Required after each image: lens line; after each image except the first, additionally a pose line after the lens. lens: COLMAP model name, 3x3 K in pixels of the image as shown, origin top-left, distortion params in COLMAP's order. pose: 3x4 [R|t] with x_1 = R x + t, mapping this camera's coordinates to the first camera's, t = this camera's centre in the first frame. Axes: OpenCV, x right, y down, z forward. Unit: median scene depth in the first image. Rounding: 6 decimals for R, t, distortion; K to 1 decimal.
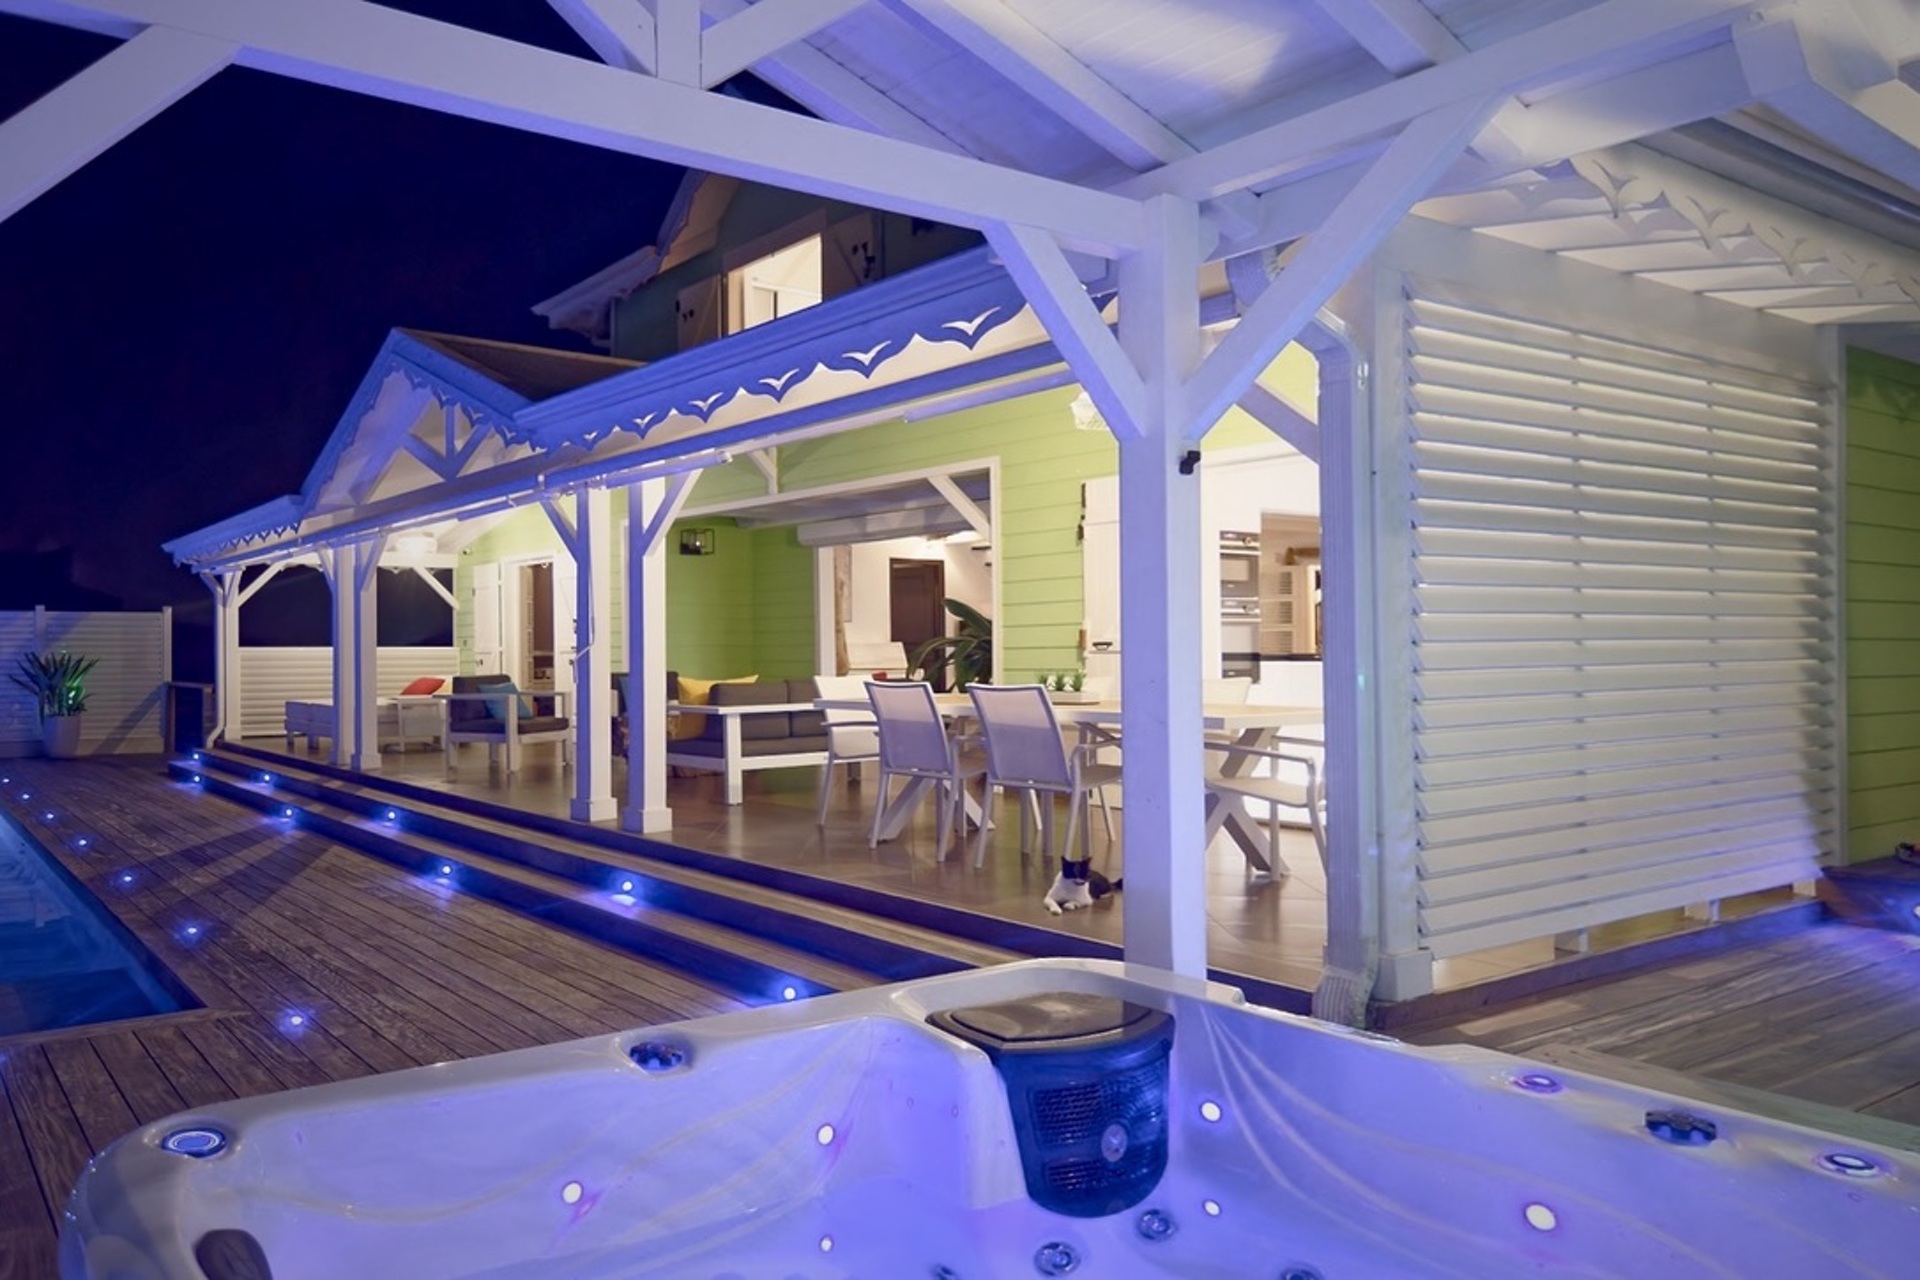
lens RADIAL K [[726.0, 0, 960.0], [0, 726.0, 640.0], [0, 0, 1]] dist [0.001984, 0.000244]
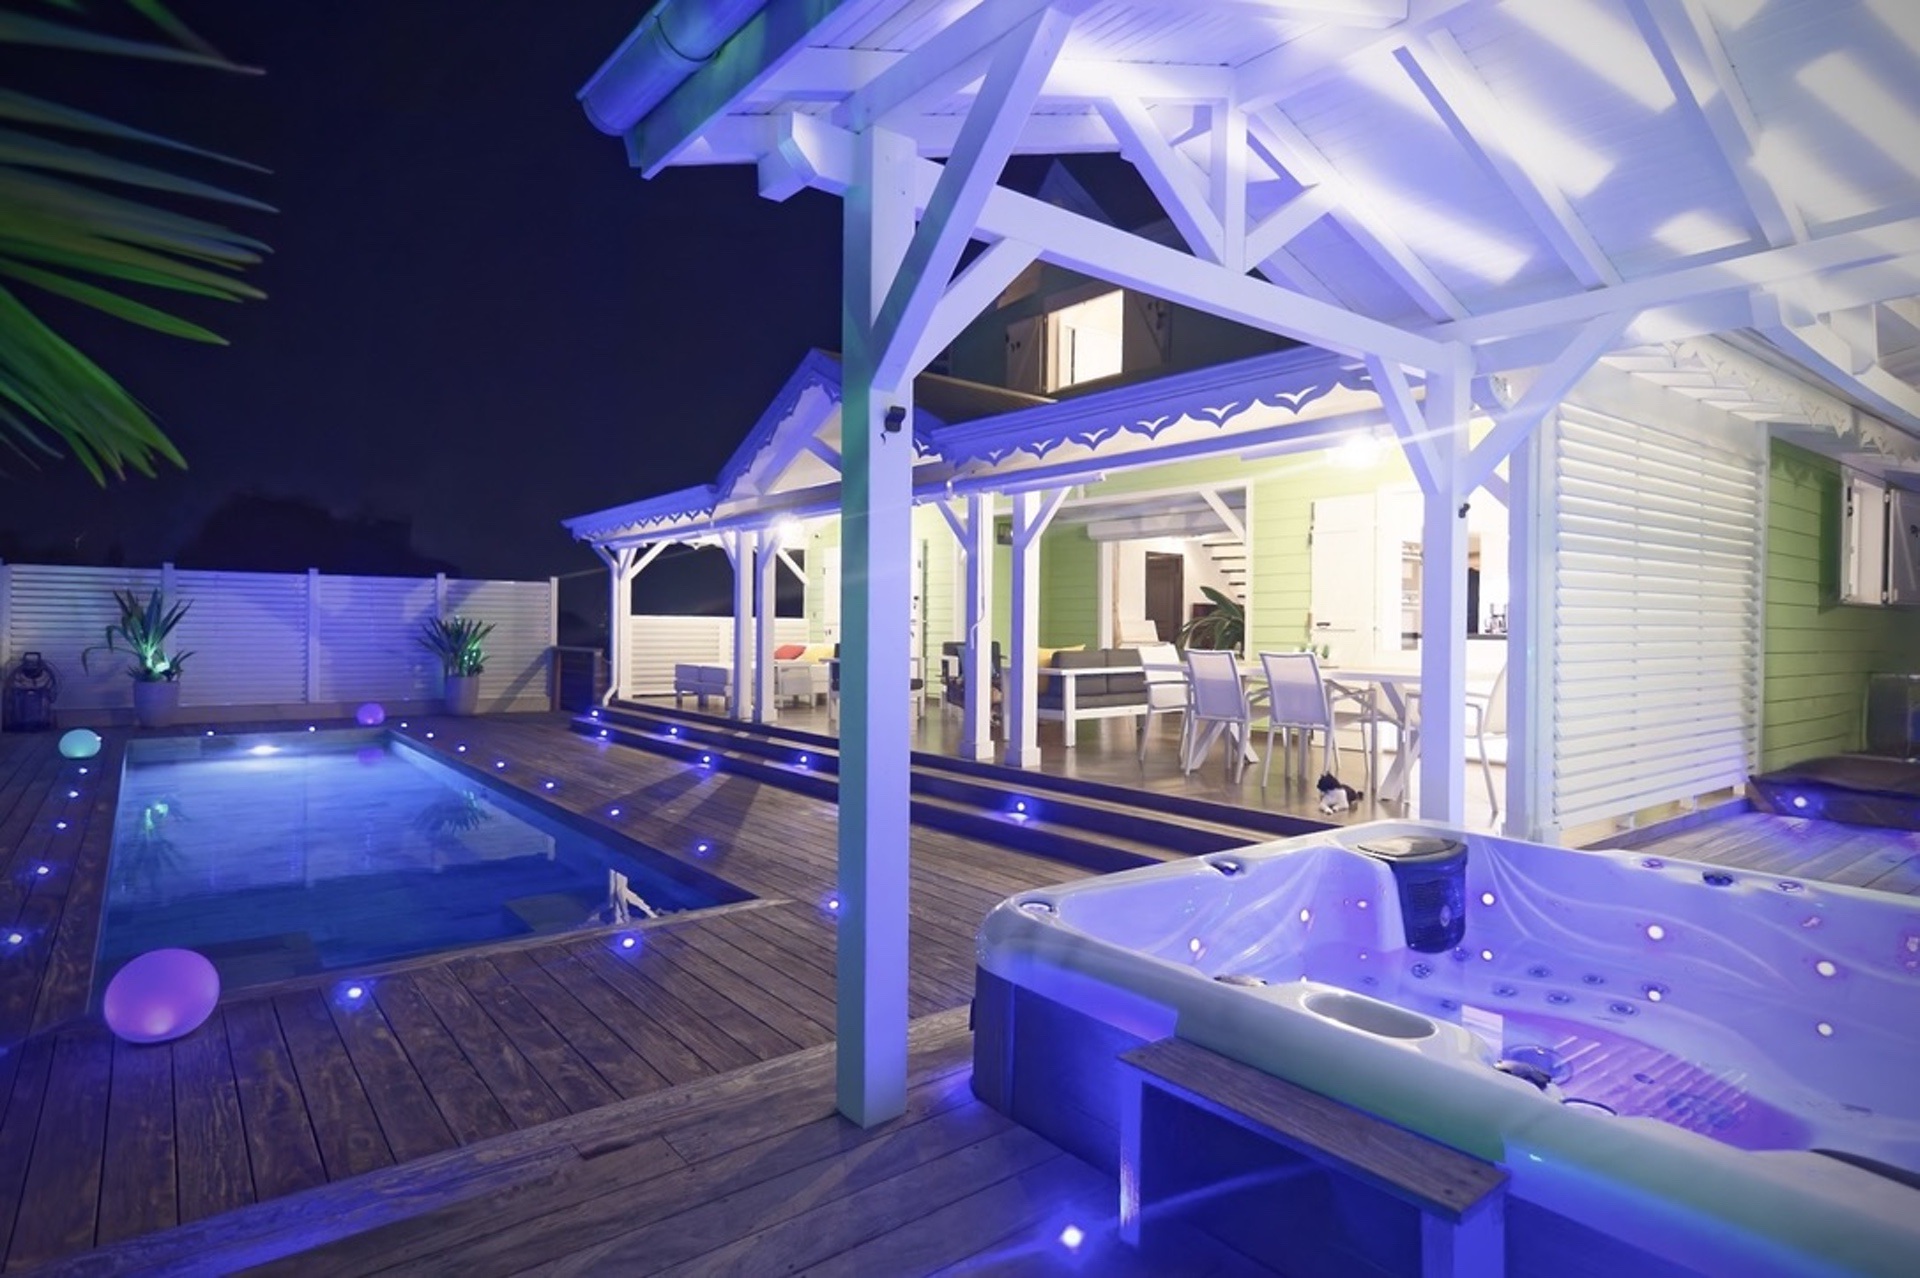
lens RADIAL K [[933.8, 0, 971.8], [0, 933.8, 636.5], [0, 0, 1]] dist [0.005579, -0.000508]
pose [[0.973975, 0.011771, 0.226348, -0.849968], [-0.015888, 0.999740, 0.016373, 0.010856], [-0.226096, -0.019543, 0.973909, -0.540658]]
